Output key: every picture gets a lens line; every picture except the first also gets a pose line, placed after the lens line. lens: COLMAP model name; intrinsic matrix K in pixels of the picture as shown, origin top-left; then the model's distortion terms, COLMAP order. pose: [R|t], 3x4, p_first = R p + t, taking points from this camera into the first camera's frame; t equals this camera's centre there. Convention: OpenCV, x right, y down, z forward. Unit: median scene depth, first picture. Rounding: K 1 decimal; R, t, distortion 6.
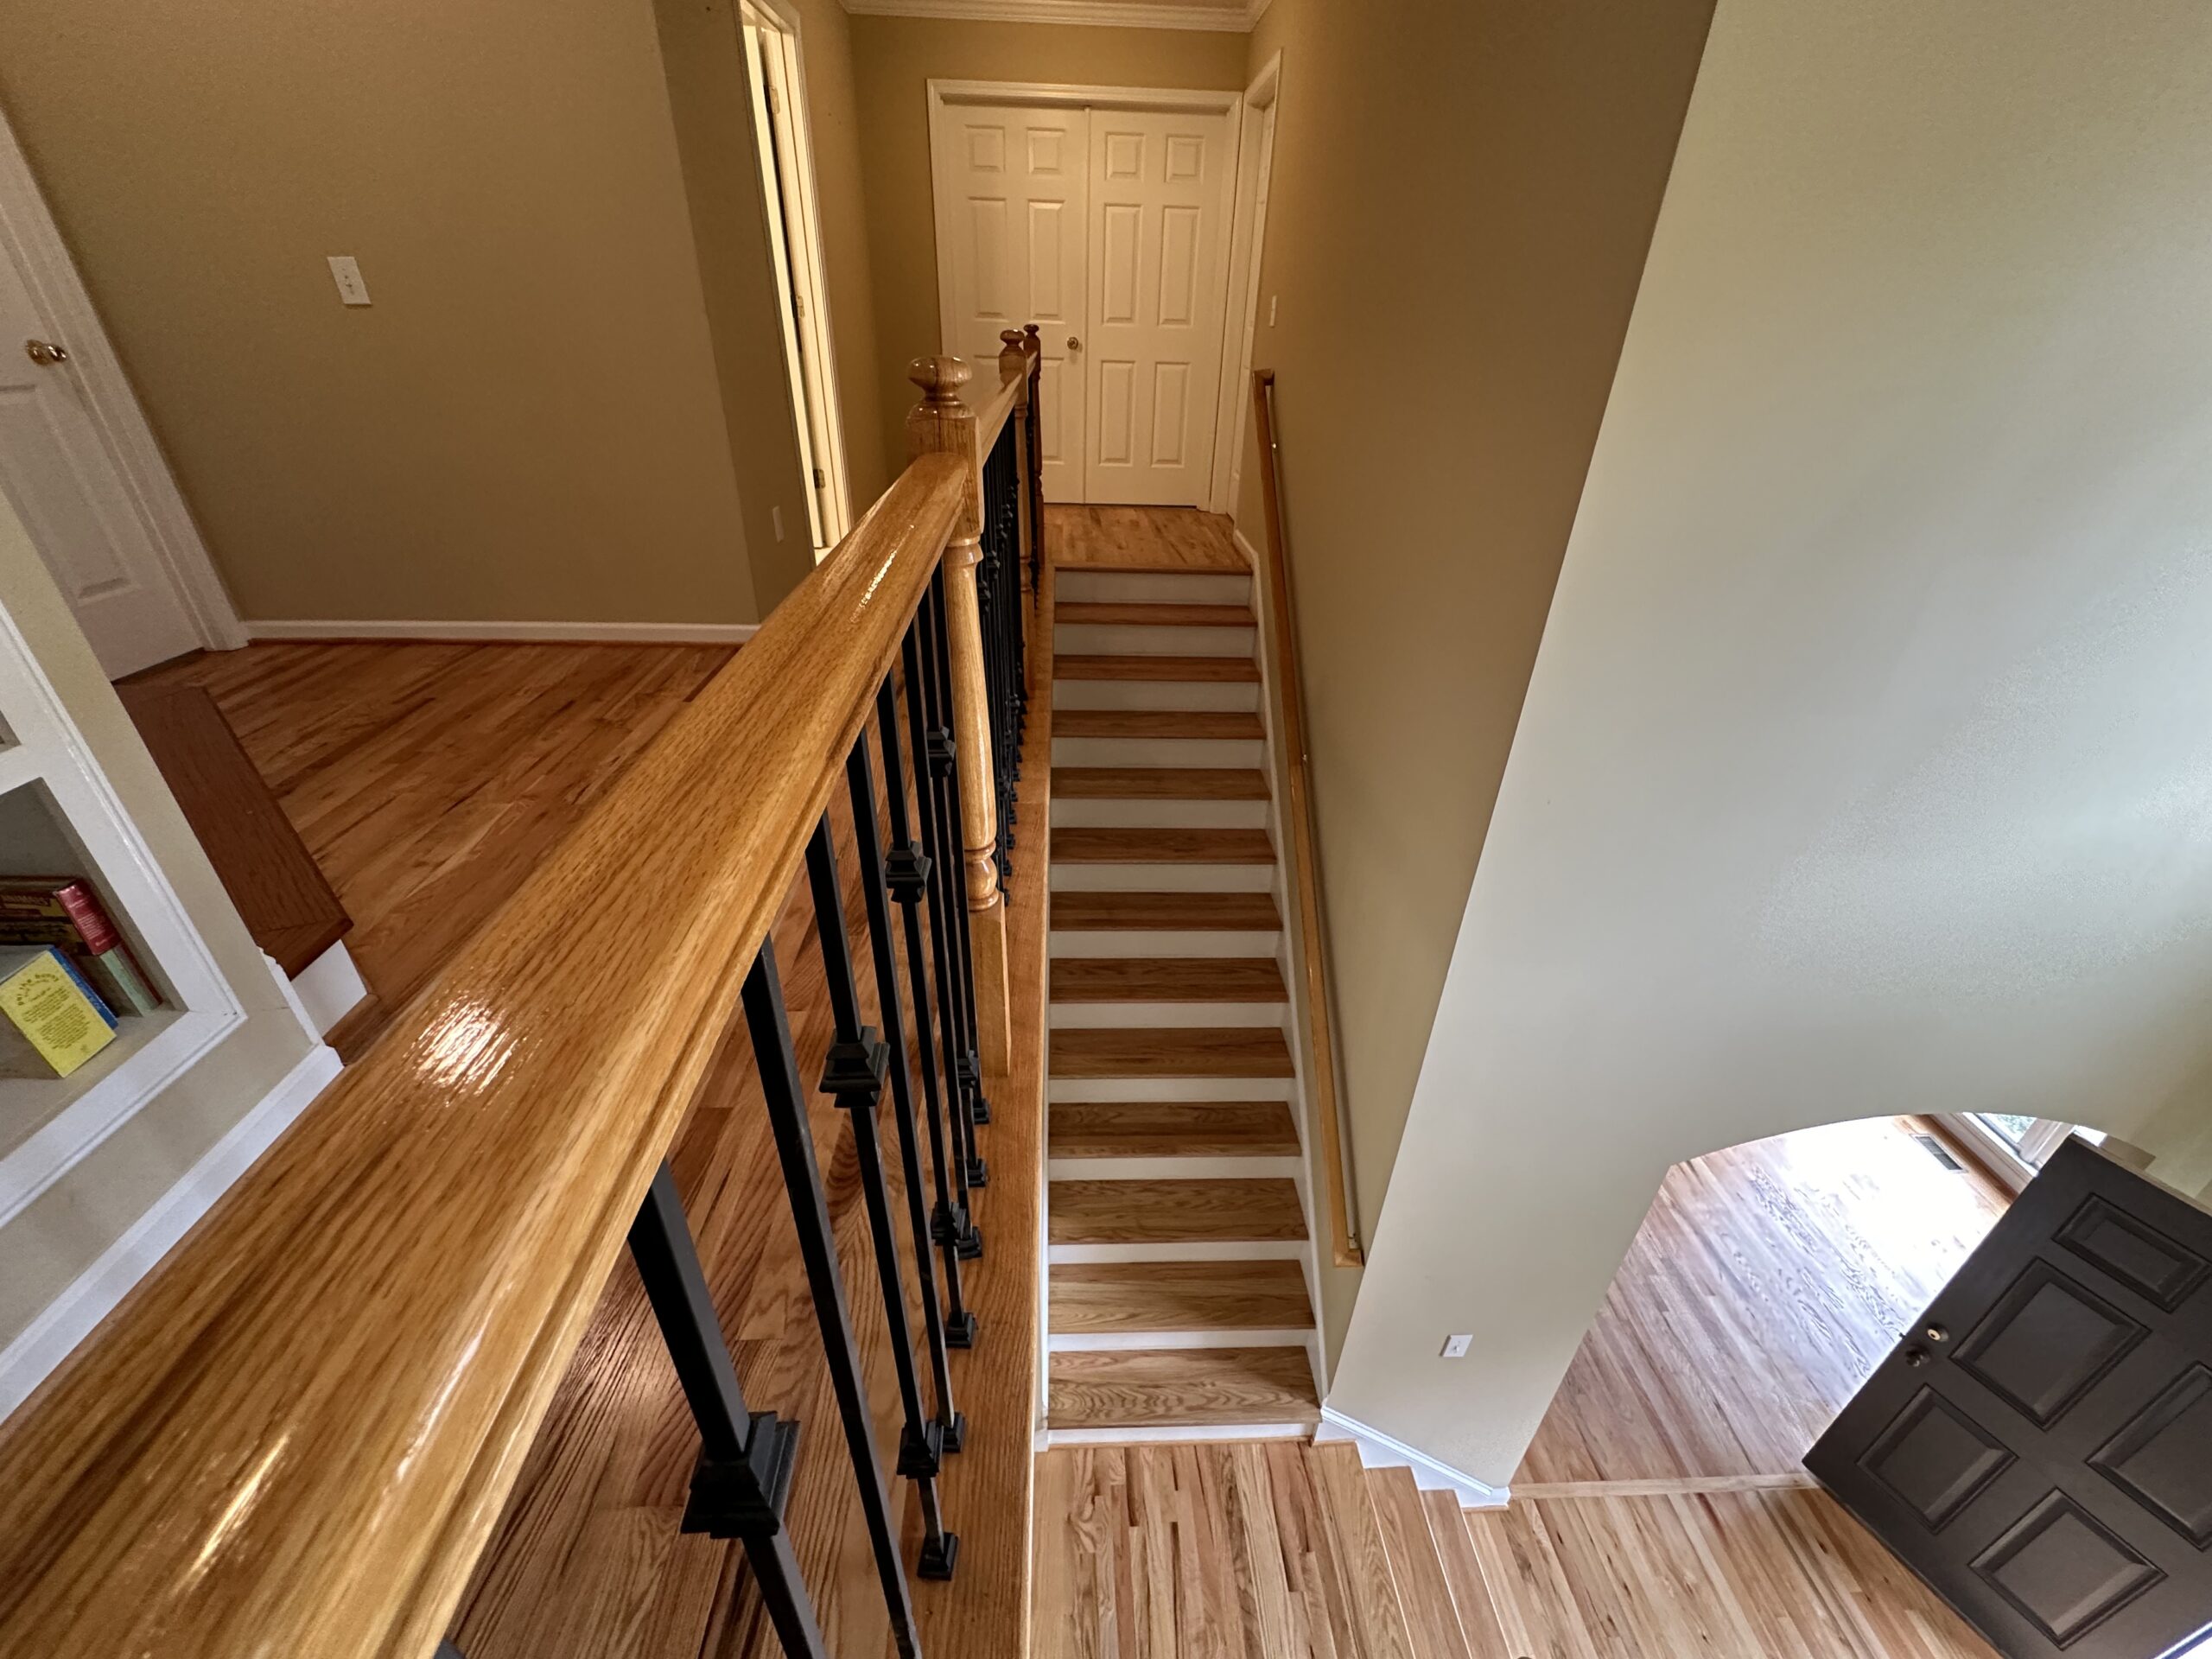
lens RADIAL K [[892.6, 0, 1106.0], [0, 892.6, 829.5], [0, 0, 1]] dist [-0.001165, 0.001080]
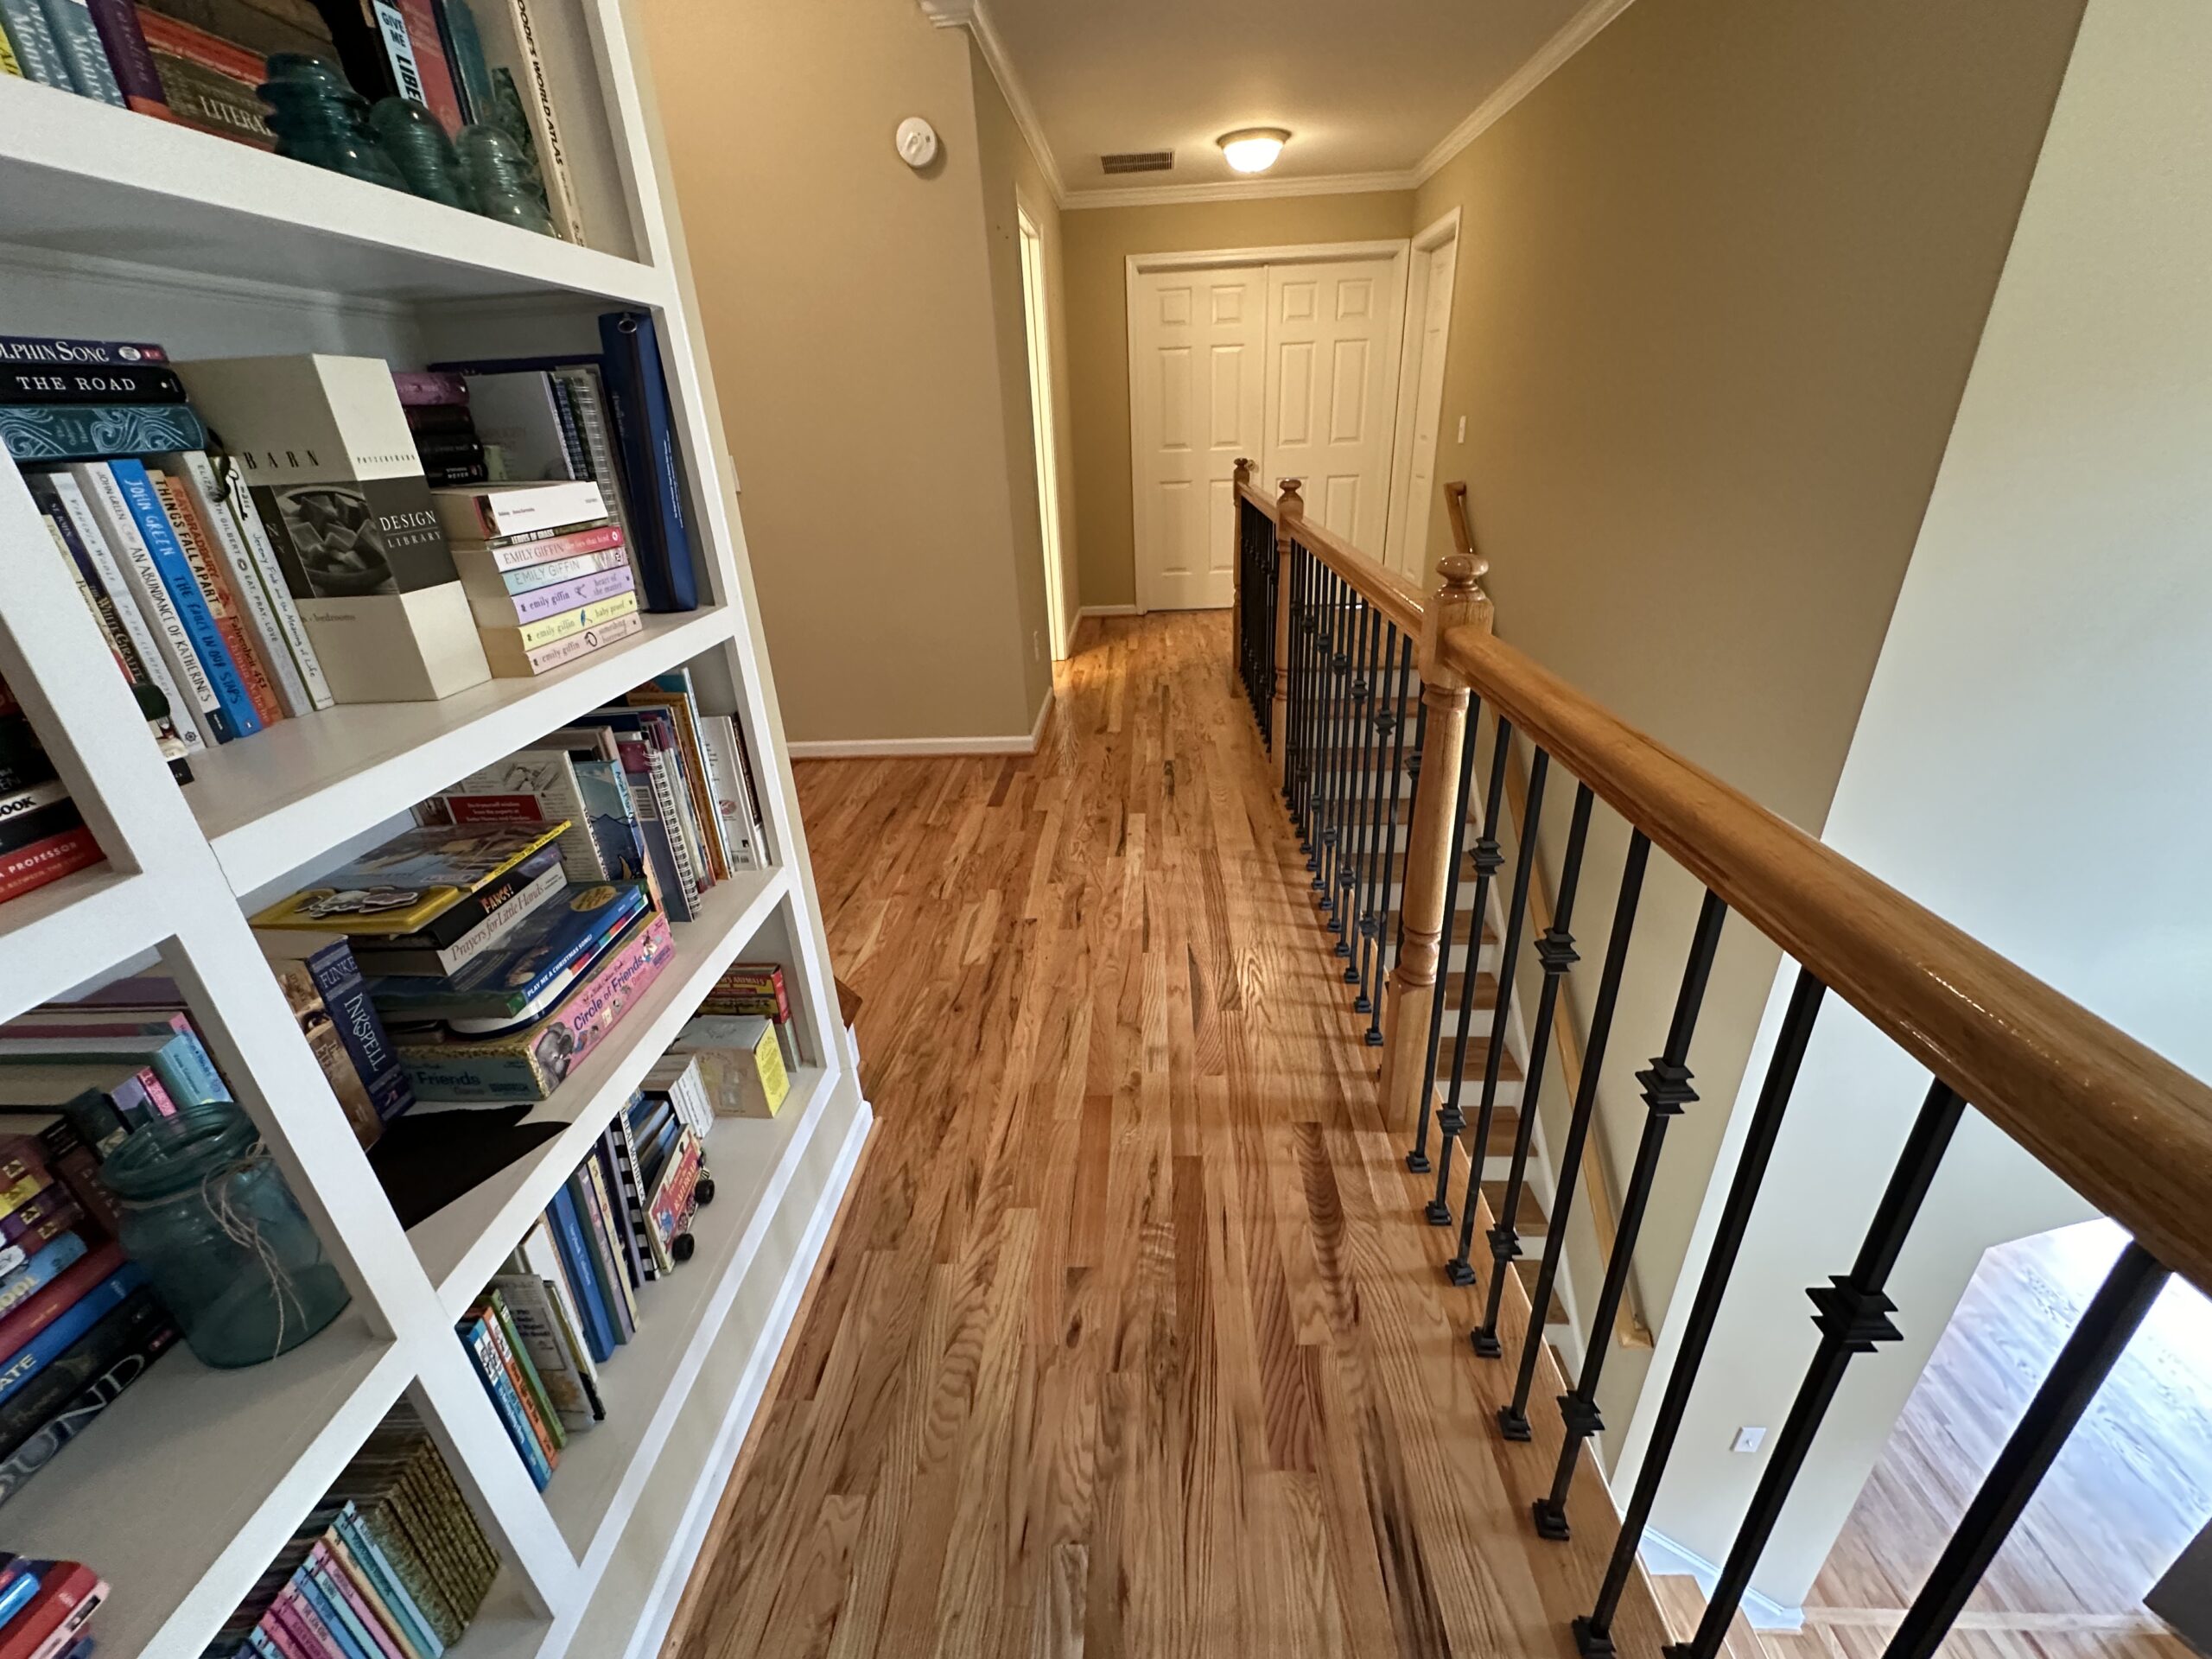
lens RADIAL K [[894.0, 0, 1106.2], [0, 894.0, 829.6], [0, 0, 1]] dist [-0.001221, 0.000582]
pose [[0.993977, -0.026067, -0.106439, -0.148378], [0.016141, 0.995528, -0.093076, -0.003958], [0.108389, 0.090798, 0.989953, -0.082418]]
